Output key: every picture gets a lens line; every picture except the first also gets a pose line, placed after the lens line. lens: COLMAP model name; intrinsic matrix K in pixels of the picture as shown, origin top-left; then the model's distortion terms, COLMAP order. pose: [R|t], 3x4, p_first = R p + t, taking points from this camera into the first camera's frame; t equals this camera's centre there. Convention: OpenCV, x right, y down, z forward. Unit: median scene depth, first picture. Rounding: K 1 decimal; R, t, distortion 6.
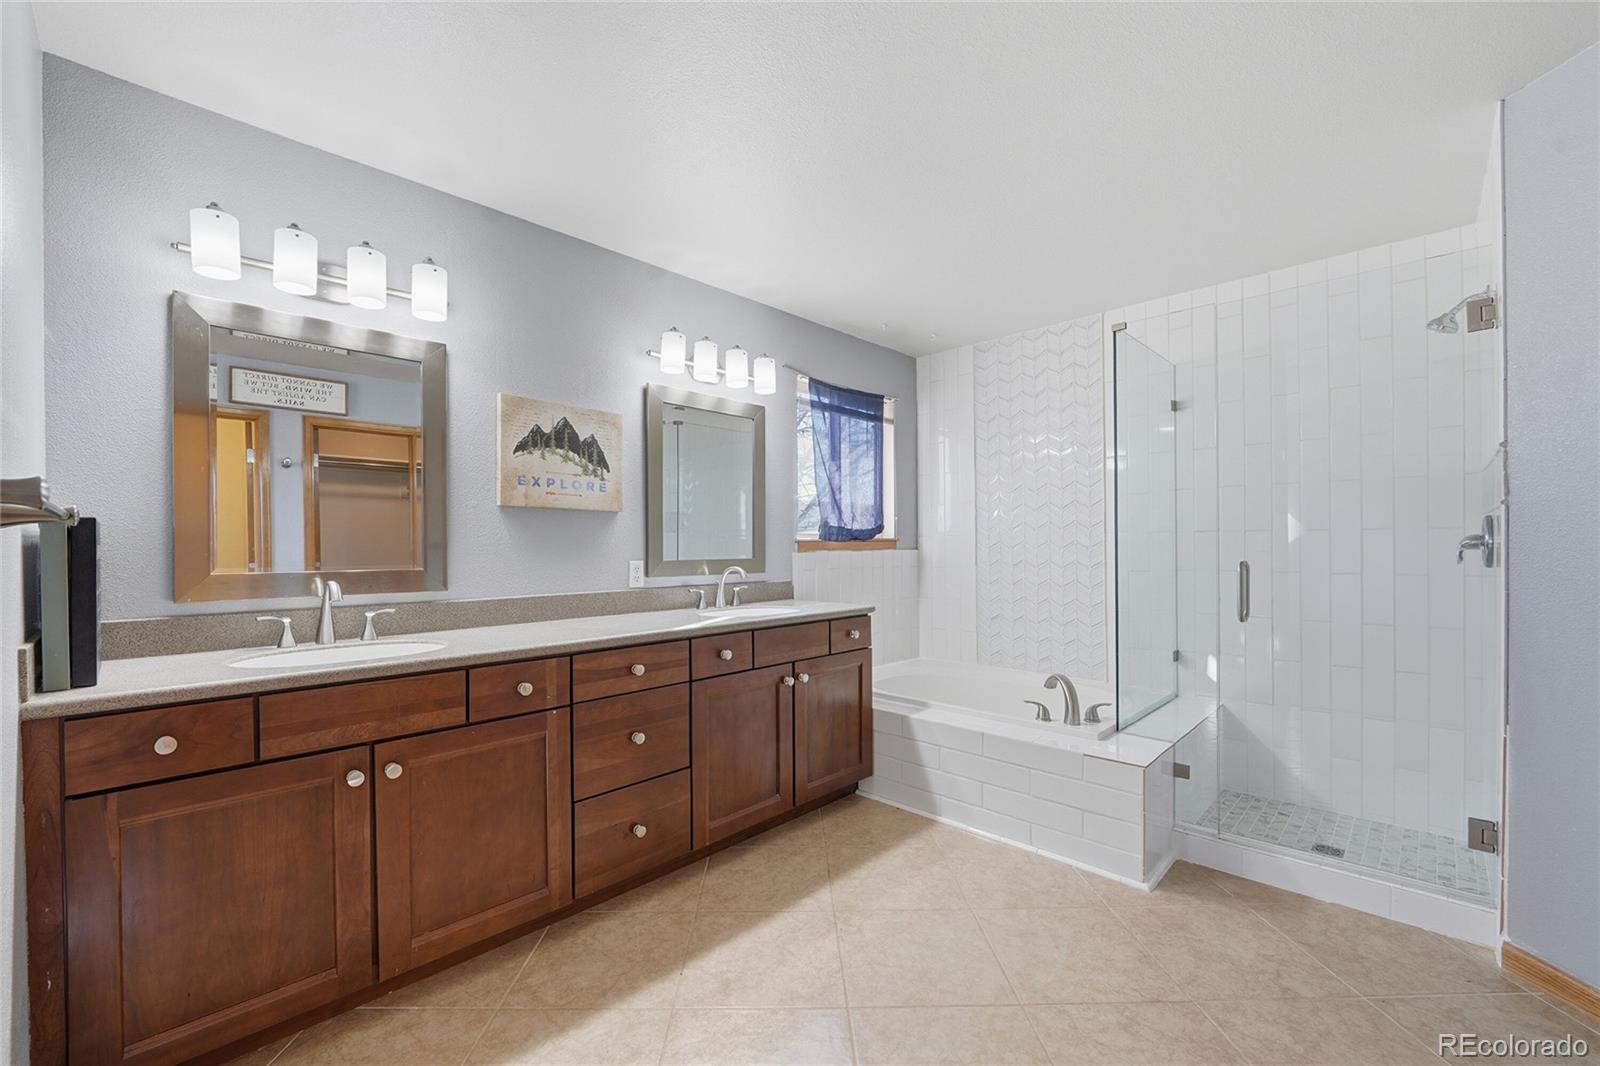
lens RADIAL K [[665.3, 0, 782.6], [0, 665.3, 546.5], [0, 0, 1]] dist [-0.007656, -0.000553]
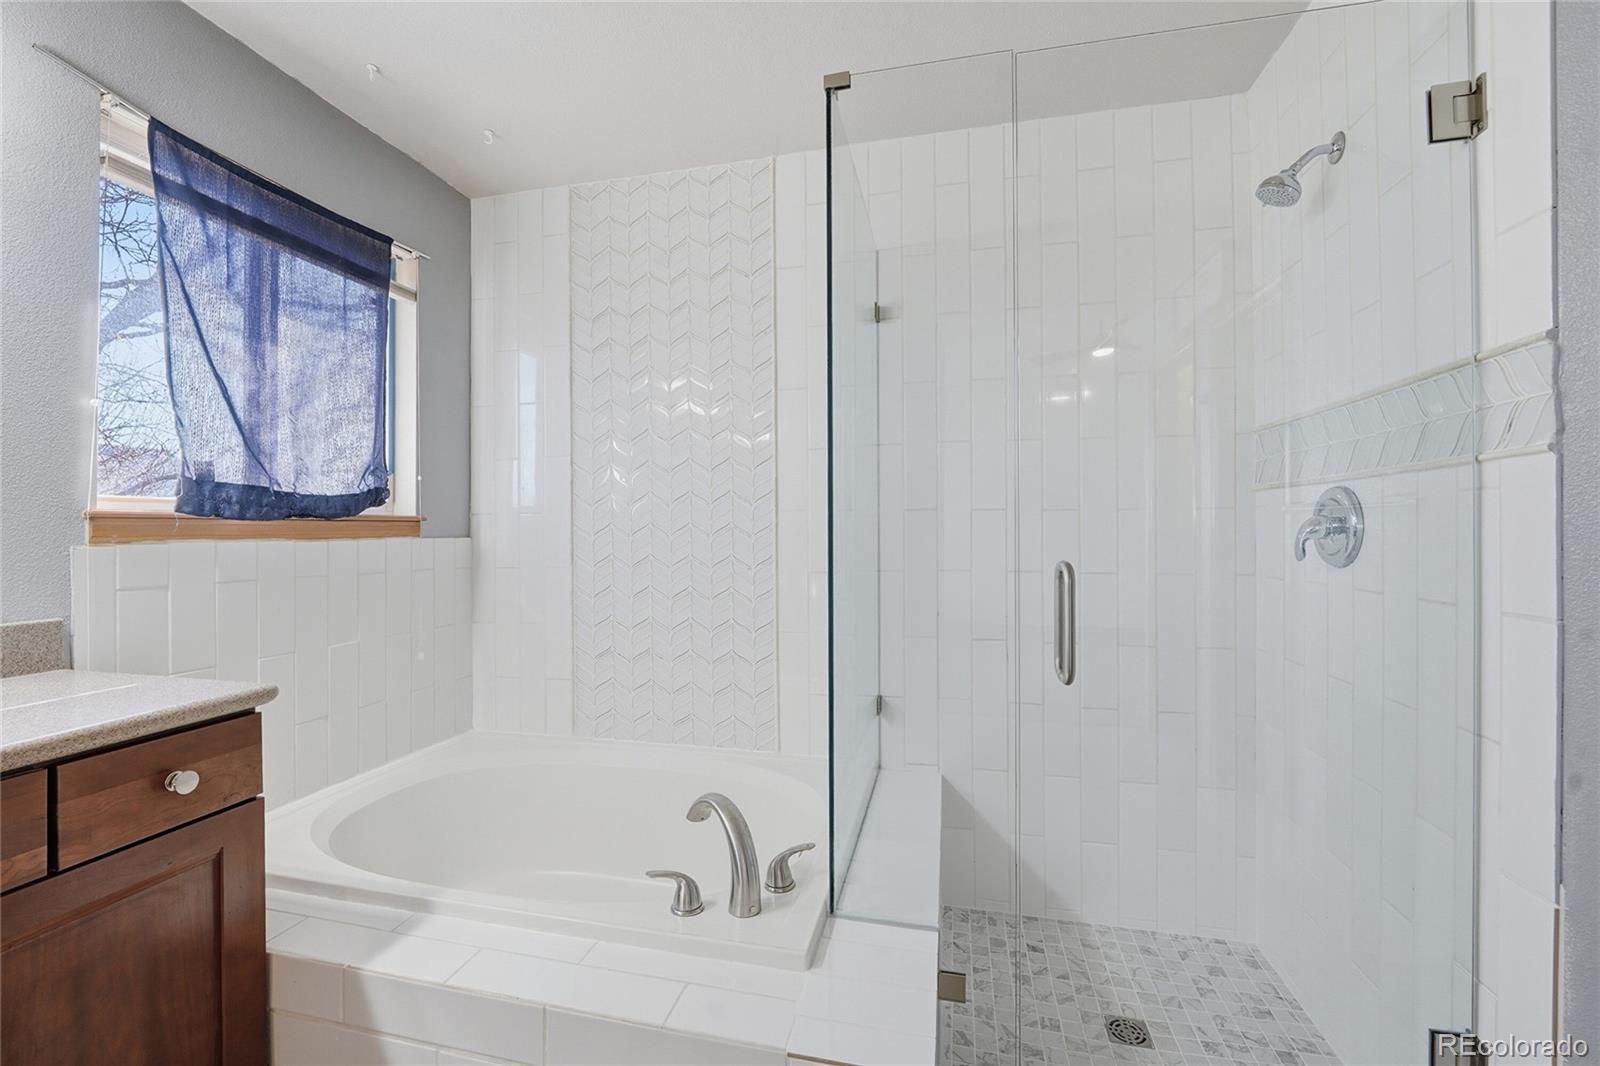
lens RADIAL K [[671.0, 0, 777.8], [0, 671.0, 533.7], [0, 0, 1]] dist [-0.011177, -0.000305]
pose [[0.862863, 0.002602, 0.505432, 0.170706], [-0.003250, 0.999995, 0.000399, 0.000761], [-0.505428, -0.001987, 0.862867, 0.459302]]
